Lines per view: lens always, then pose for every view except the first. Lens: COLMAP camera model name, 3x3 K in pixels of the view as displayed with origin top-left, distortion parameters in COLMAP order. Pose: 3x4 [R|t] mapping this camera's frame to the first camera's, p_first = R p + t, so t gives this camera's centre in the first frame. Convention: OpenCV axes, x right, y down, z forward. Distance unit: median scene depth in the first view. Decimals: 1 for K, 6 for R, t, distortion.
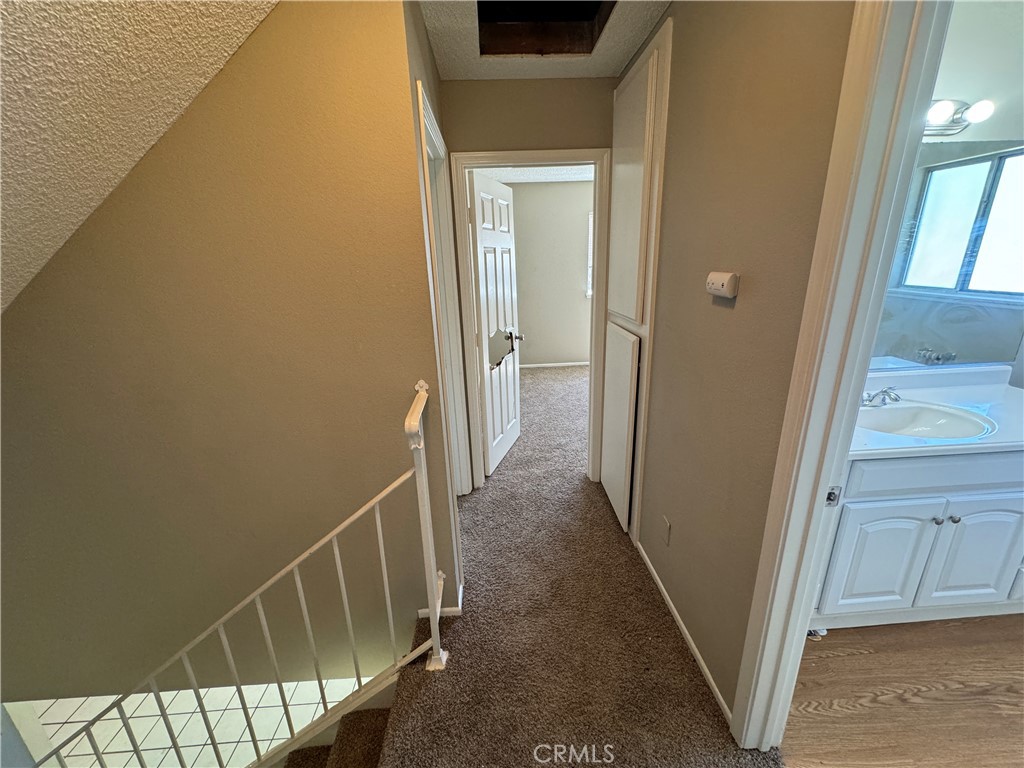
lens RADIAL K [[407.6, 0, 513.3], [0, 407.6, 386.3], [0, 0, 1]] dist [-0.003157, 0.000497]
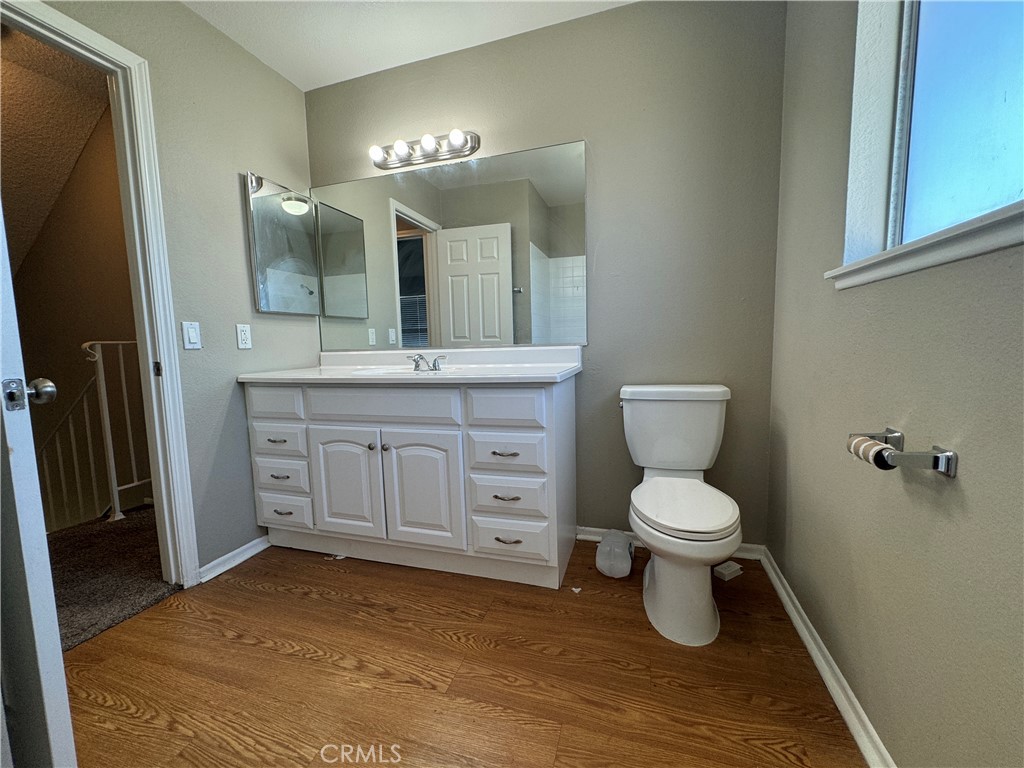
lens RADIAL K [[407.6, 0, 514.3], [0, 407.6, 382.1], [0, 0, 1]] dist [-0.003157, 0.000497]
pose [[0.936436, 0.034493, -0.349137, 1.823294], [-0.100028, 0.980100, -0.171460, 0.304537], [0.336275, 0.195485, 0.921252, 0.008198]]
